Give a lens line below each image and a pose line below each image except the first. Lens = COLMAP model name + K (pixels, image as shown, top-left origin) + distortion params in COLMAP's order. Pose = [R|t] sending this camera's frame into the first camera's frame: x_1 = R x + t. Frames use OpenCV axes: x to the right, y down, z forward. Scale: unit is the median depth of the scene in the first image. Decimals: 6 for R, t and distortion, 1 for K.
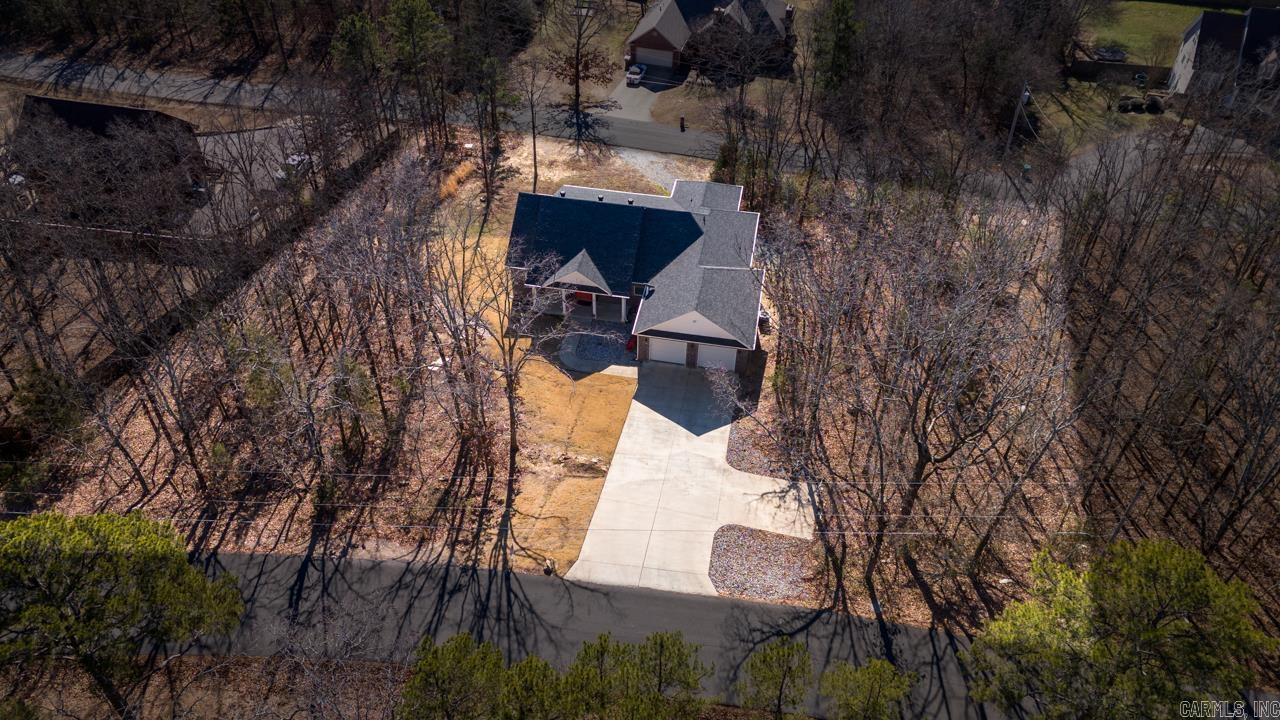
lens RADIAL K [[933.1, 0, 638.7], [0, 933.1, 357.4], [0, 0, 1]] dist [0.079312, -0.064478]
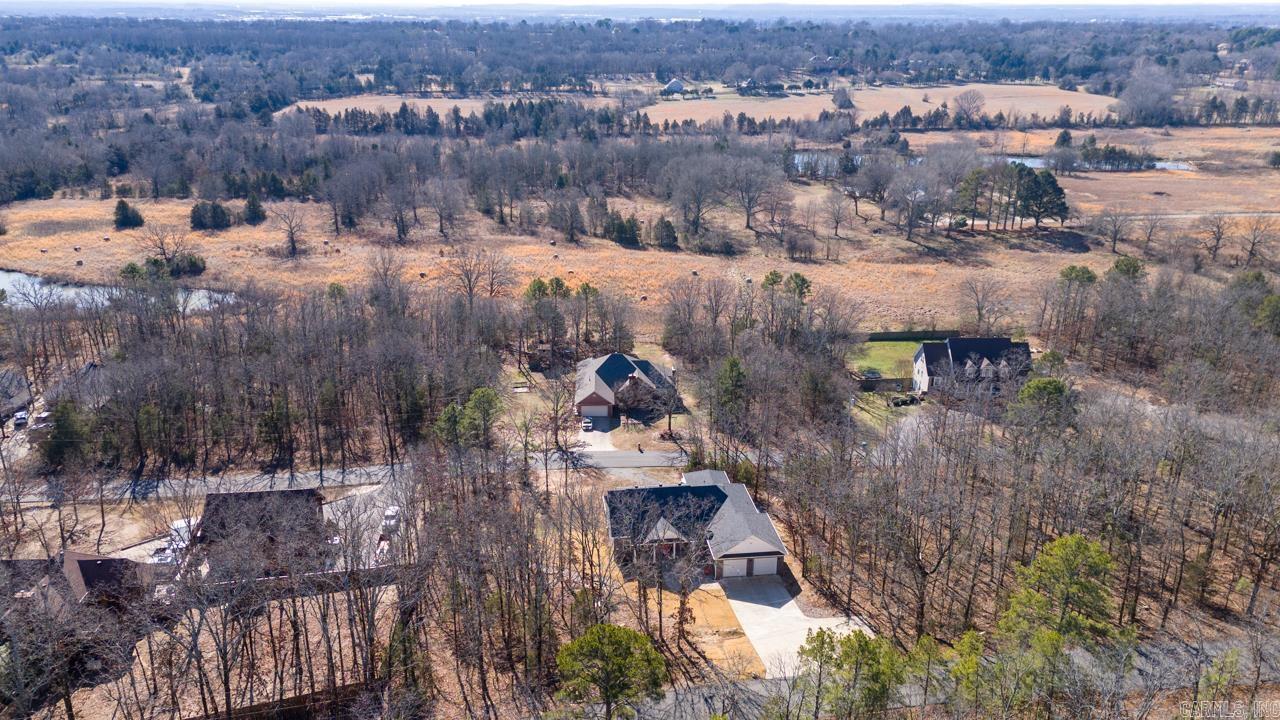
lens RADIAL K [[933.1, 0, 638.7], [0, 933.1, 357.4], [0, 0, 1]] dist [0.079312, -0.064478]
pose [[0.952697, -0.112892, 0.282177, -0.642518], [0.209456, 0.916636, -0.340451, 0.208678], [-0.220220, 0.383450, 0.896922, -0.644450]]
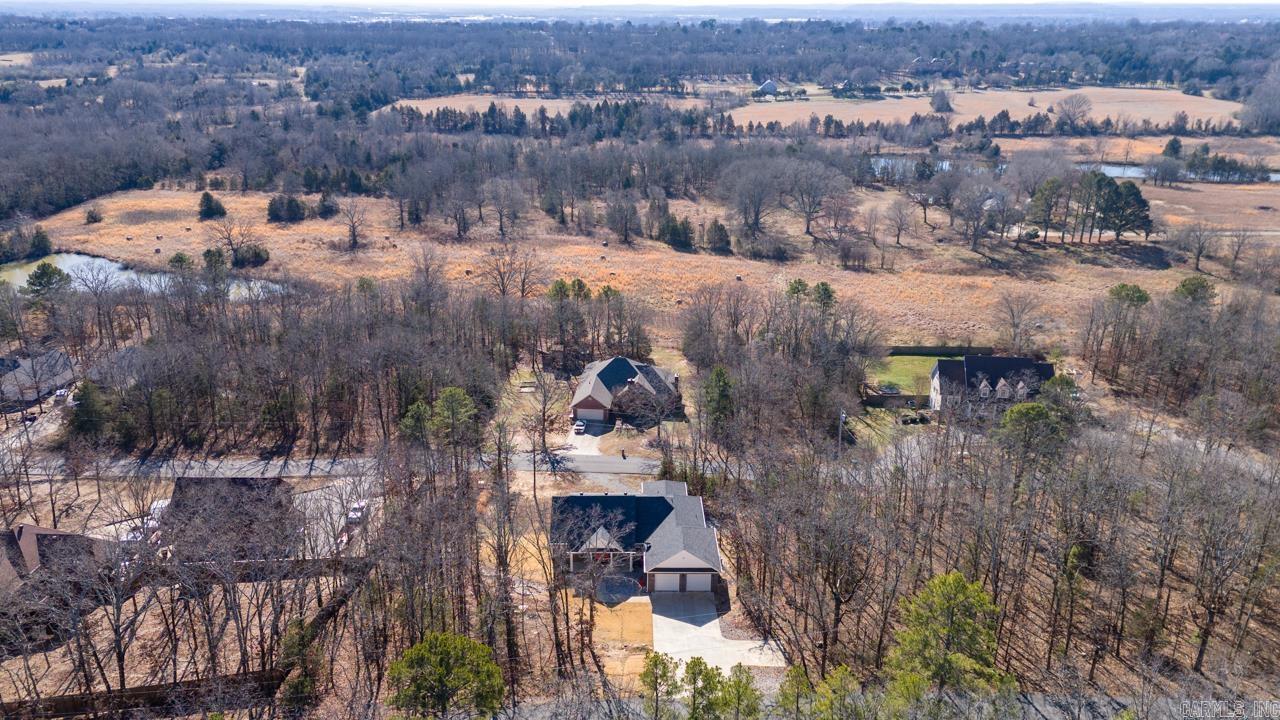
lens RADIAL K [[933.1, 0, 638.7], [0, 933.1, 357.4], [0, 0, 1]] dist [0.079312, -0.064478]
pose [[0.981919, -0.073046, 0.174638, -0.314299], [0.132707, 0.923514, -0.359877, 0.244679], [-0.134993, 0.376546, 0.916510, -0.689683]]
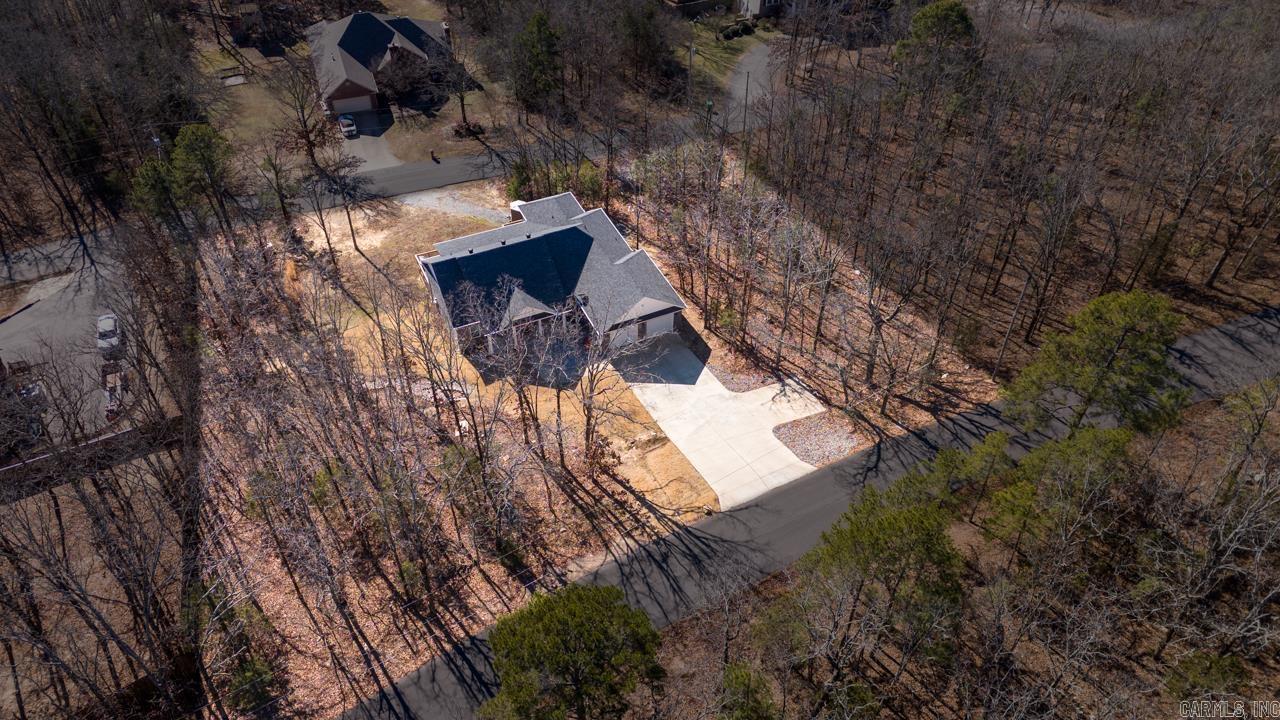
lens RADIAL K [[933.1, 0, 638.7], [0, 933.1, 357.4], [0, 0, 1]] dist [0.079312, -0.064478]
pose [[0.815507, -0.409167, 0.409306, -0.559436], [0.390199, 0.911032, 0.133286, -0.165607], [-0.427427, 0.051015, 0.902609, -0.140307]]
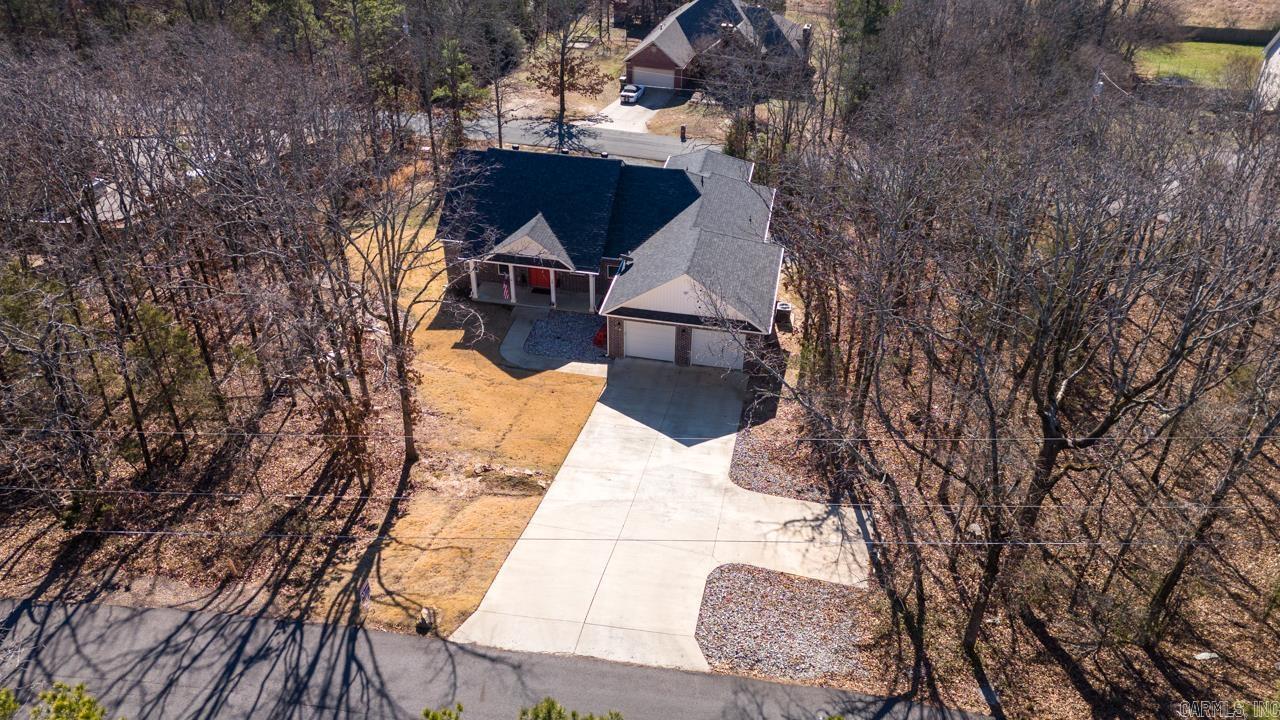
lens RADIAL K [[937.3, 0, 637.8], [0, 937.3, 357.2], [0, 0, 1]] dist [0.038186, -0.001193]
pose [[0.999776, 0.005931, -0.020292, 0.044276], [-0.008682, 0.990354, -0.138291, 0.125358], [0.019276, 0.138437, 0.990184, 0.349968]]
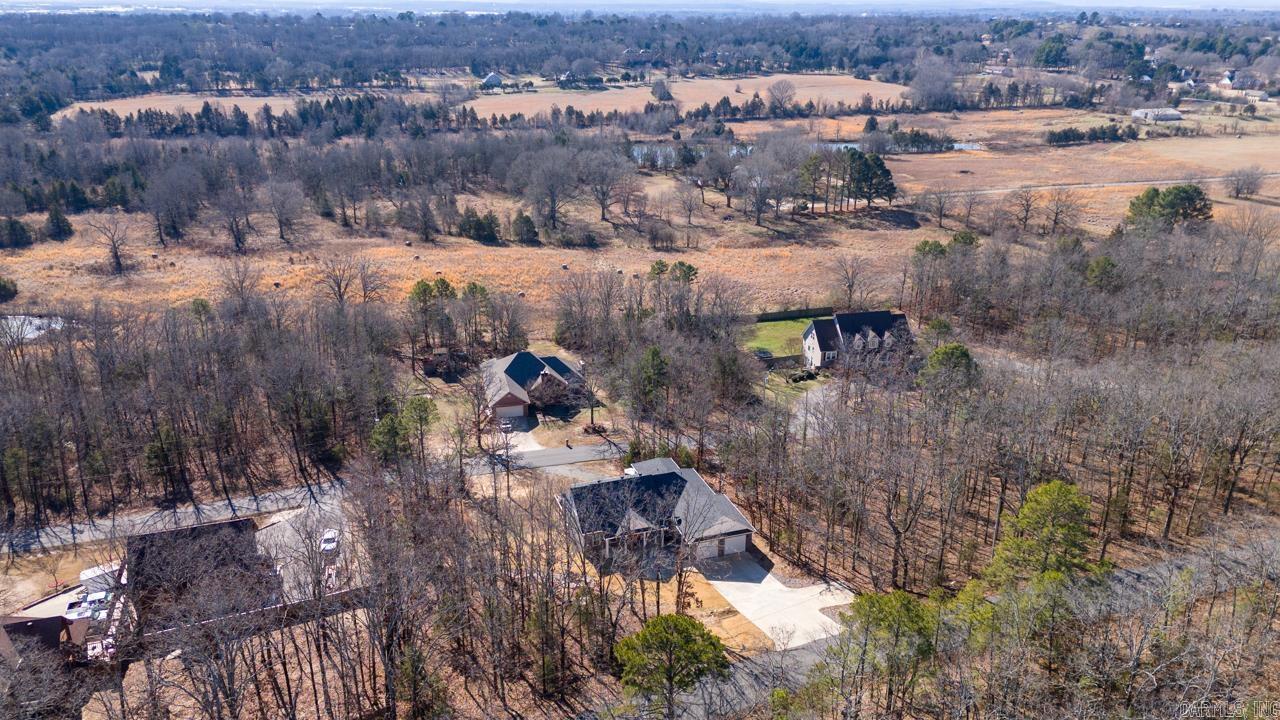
lens RADIAL K [[933.1, 0, 638.7], [0, 933.1, 357.4], [0, 0, 1]] dist [0.079312, -0.064478]
pose [[0.870880, -0.183091, 0.456120, -0.907010], [0.336747, 0.898253, -0.282390, 0.134446], [-0.358008, 0.399525, 0.843925, -0.564128]]
